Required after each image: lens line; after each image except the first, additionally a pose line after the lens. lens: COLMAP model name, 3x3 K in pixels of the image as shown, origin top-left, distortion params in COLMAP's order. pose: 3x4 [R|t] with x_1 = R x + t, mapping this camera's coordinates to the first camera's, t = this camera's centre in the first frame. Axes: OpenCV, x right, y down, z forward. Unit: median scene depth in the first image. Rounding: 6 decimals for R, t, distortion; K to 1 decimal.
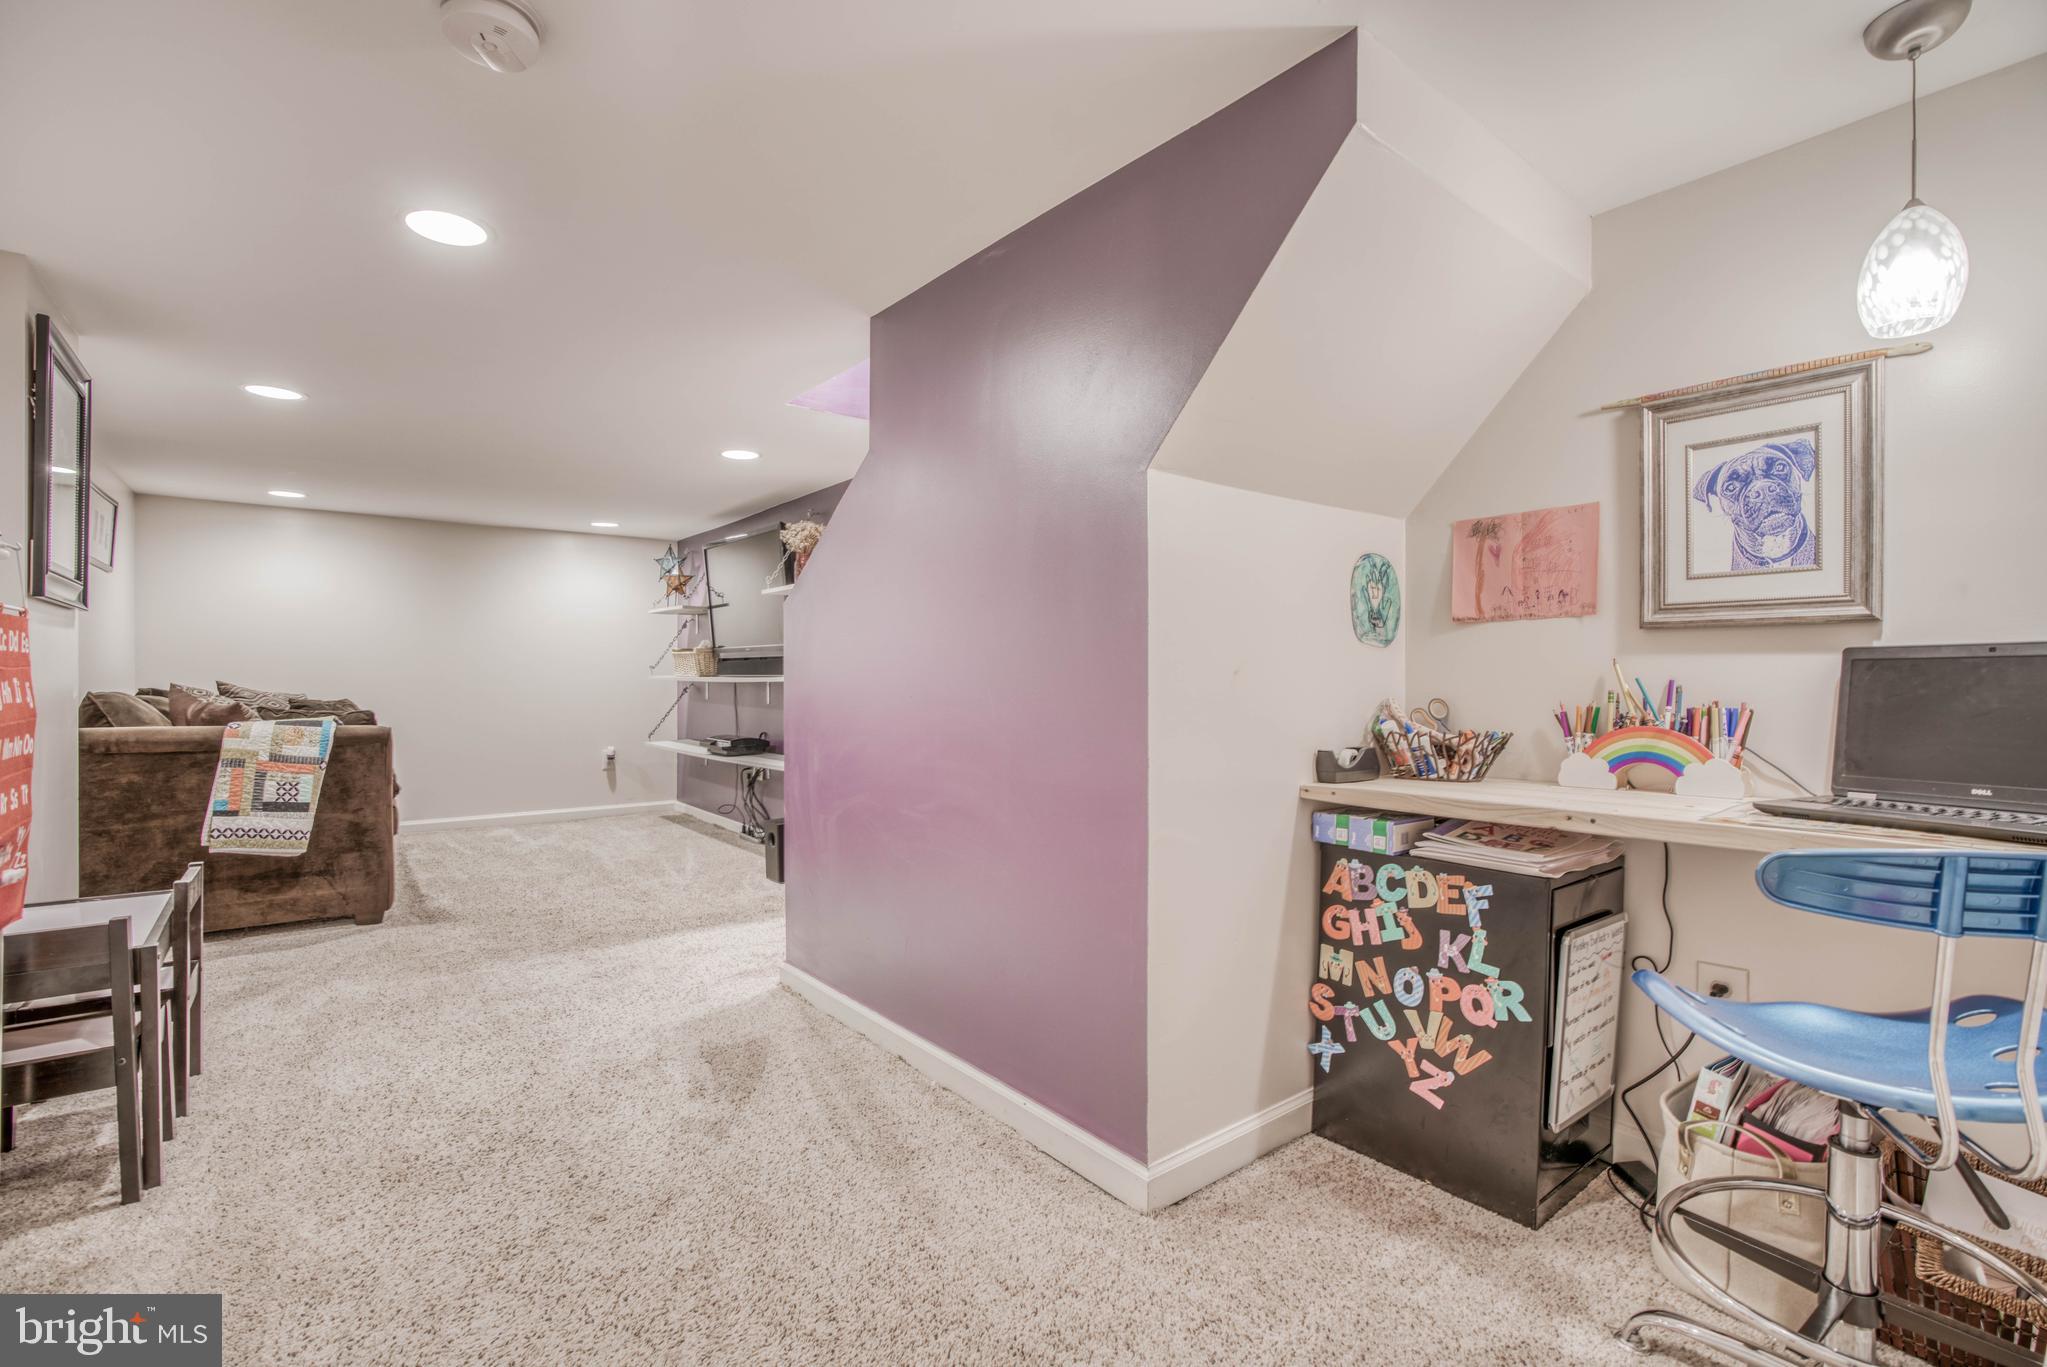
lens RADIAL K [[945.9, 0, 1025.0], [0, 945.9, 684.7], [0, 0, 1]] dist [-0.060184, 0.018053]
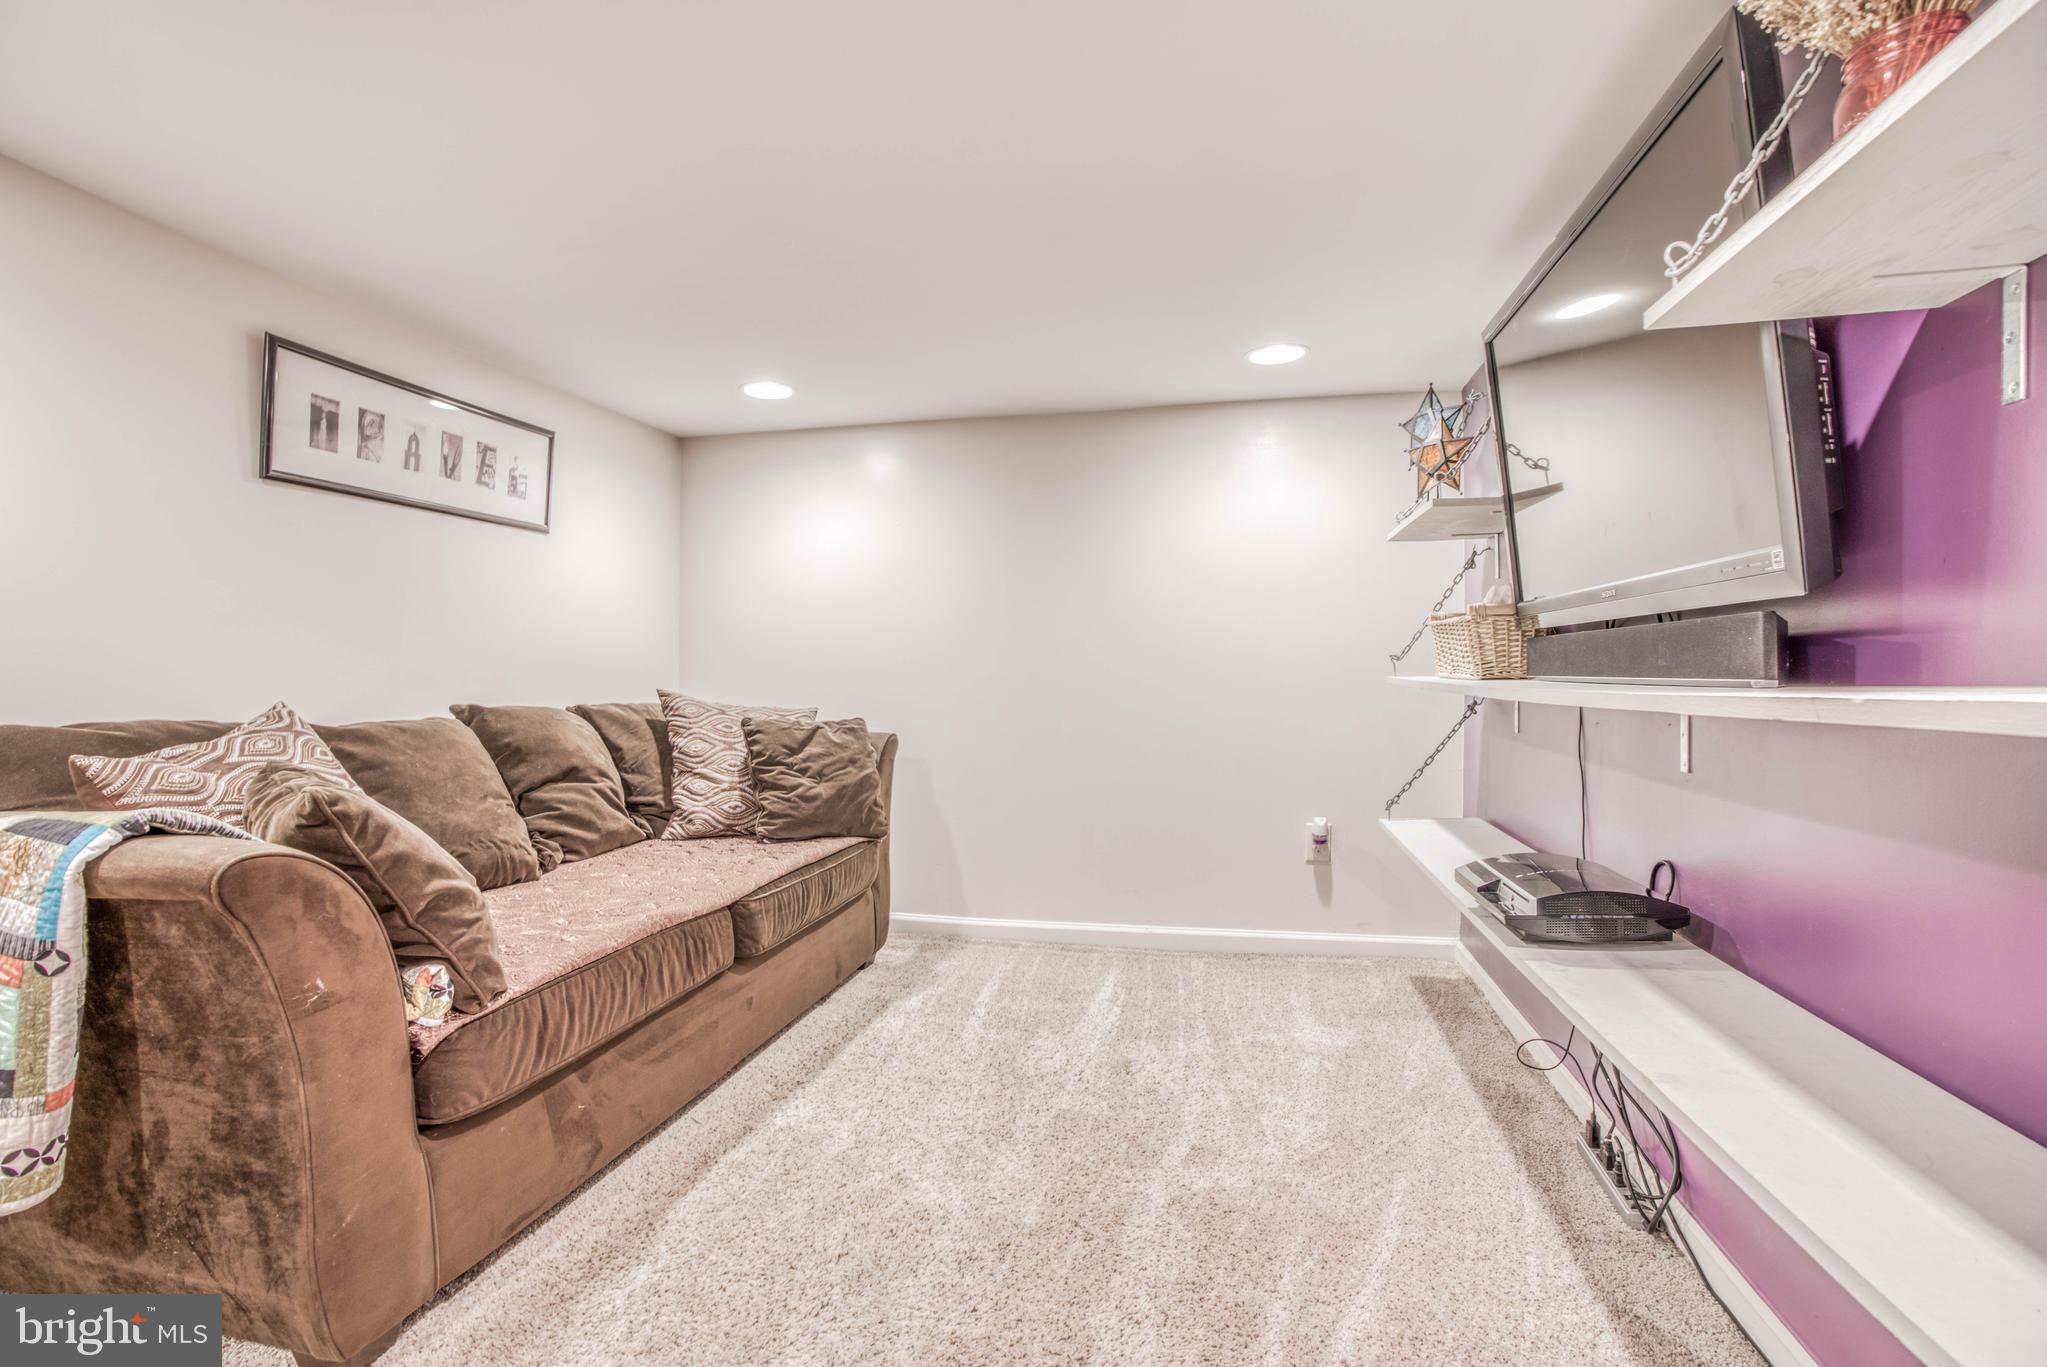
lens RADIAL K [[945.9, 0, 1021.6], [0, 945.9, 681.1], [0, 0, 1]] dist [-0.060184, 0.018053]
pose [[0.619990, 0.002440, -0.784606, -0.160133], [0.001578, 0.999989, 0.004356, -0.009940], [0.784608, -0.003939, 0.619980, 0.607324]]
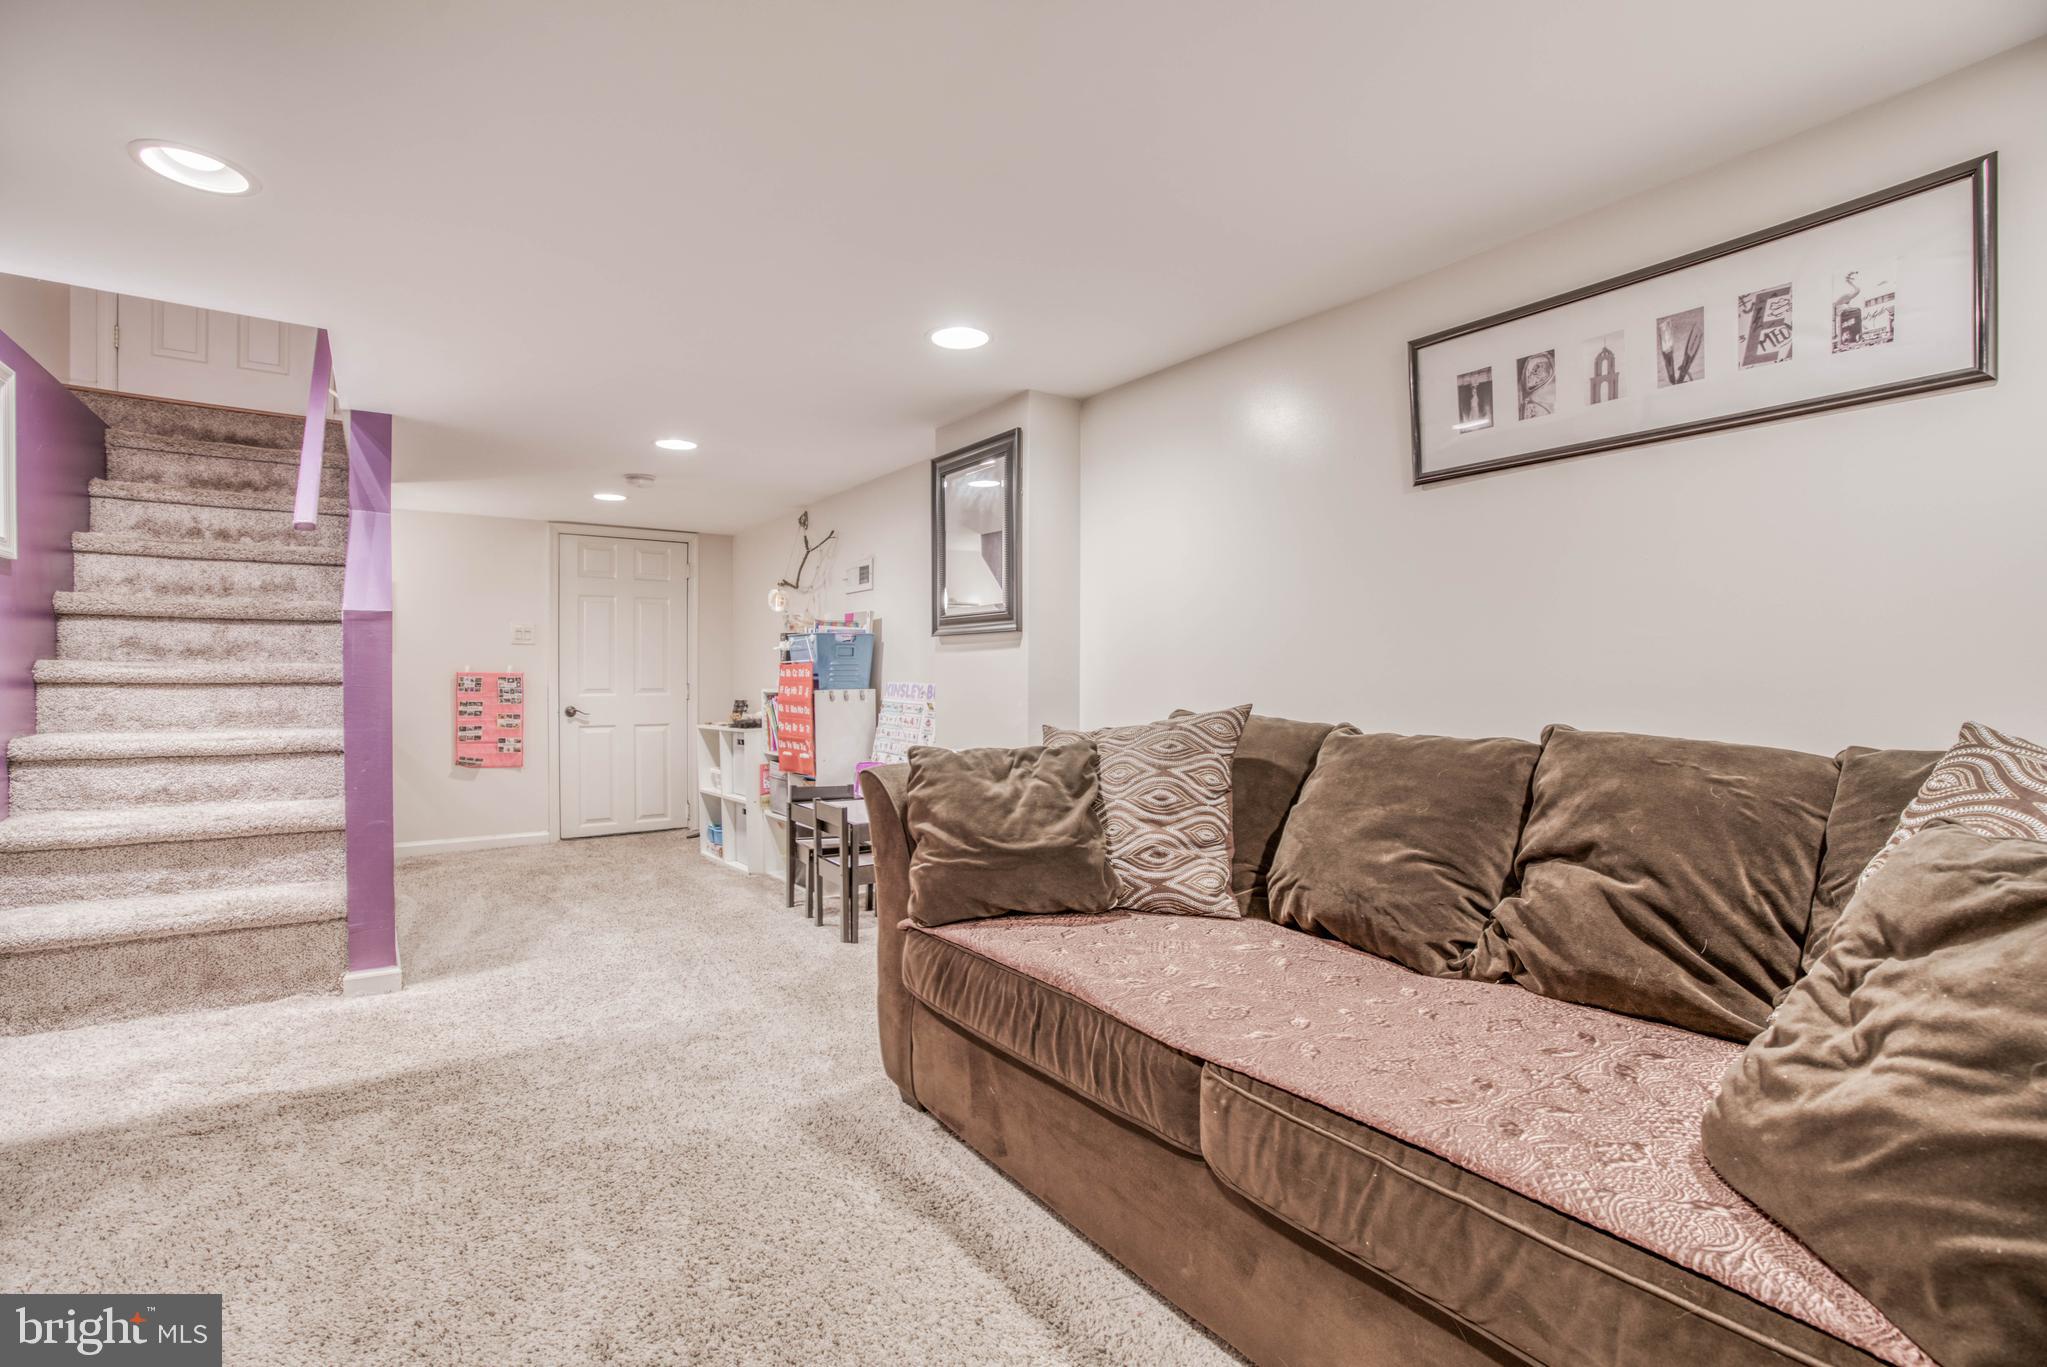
lens RADIAL K [[945.9, 0, 1028.6], [0, 945.9, 676.8], [0, 0, 1]] dist [-0.060184, 0.018053]
pose [[-0.996541, -0.002349, 0.083070, -0.529057], [-0.001839, 0.999979, 0.006219, -0.014805], [-0.083082, 0.006045, -0.996524, 1.005715]]
